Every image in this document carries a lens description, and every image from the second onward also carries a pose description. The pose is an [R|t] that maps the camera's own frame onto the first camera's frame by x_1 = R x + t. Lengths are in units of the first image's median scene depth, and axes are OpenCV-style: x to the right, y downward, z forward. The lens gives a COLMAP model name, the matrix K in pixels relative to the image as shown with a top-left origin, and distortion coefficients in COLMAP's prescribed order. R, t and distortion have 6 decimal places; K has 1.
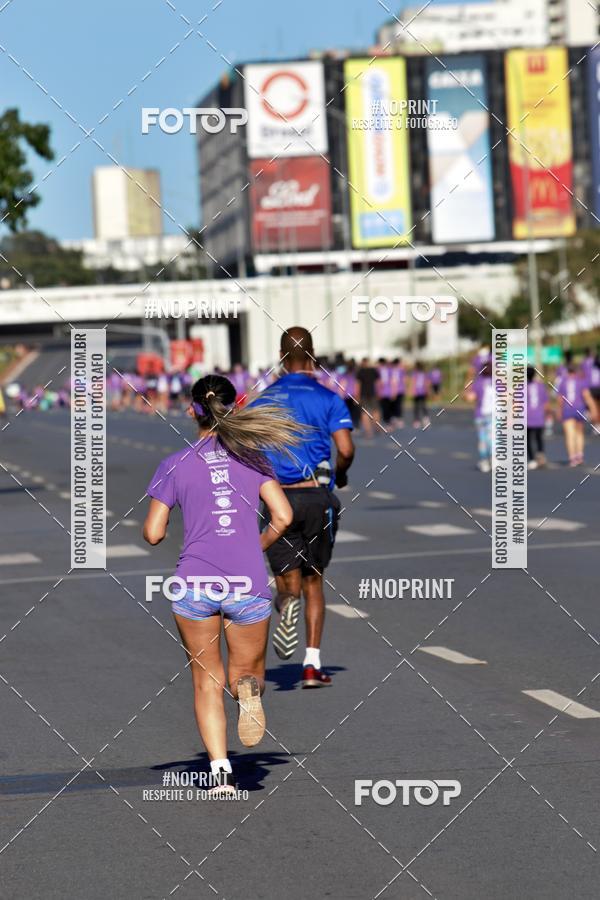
lens RADIAL K [[5054.2, 0, 266.8], [0, 5054.2, 450.5], [0, 0, 1]] dist [-0.297604, 11.365479]
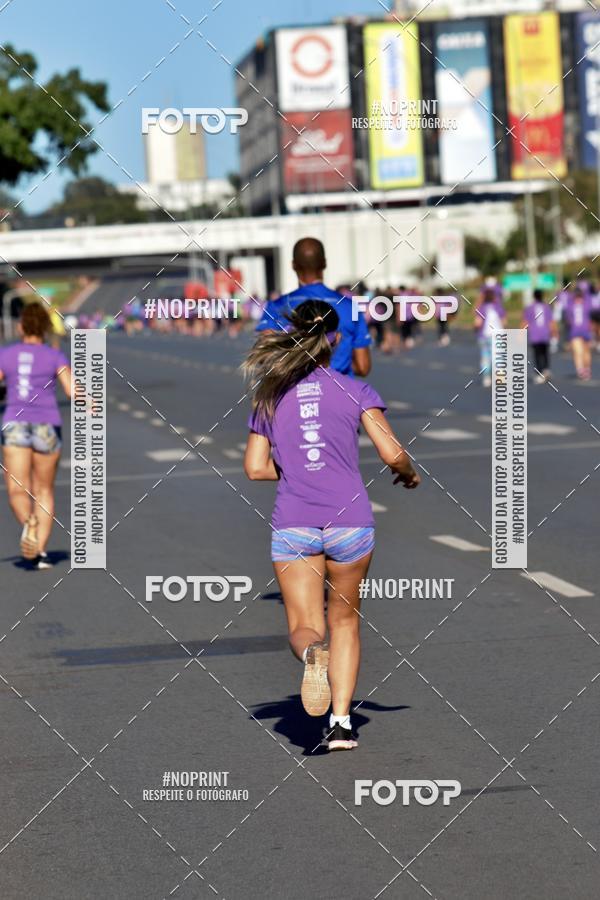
lens RADIAL K [[5462.0, 0, 300.0], [0, 5462.0, 450.0], [0, 0, 1]] dist [0.062862, 12.947320]
pose [[0.999909, -0.007098, -0.011461, 0.014471], [0.007239, 0.999899, 0.012261, 0.003735], [0.011372, -0.012343, 0.999859, -0.240500]]
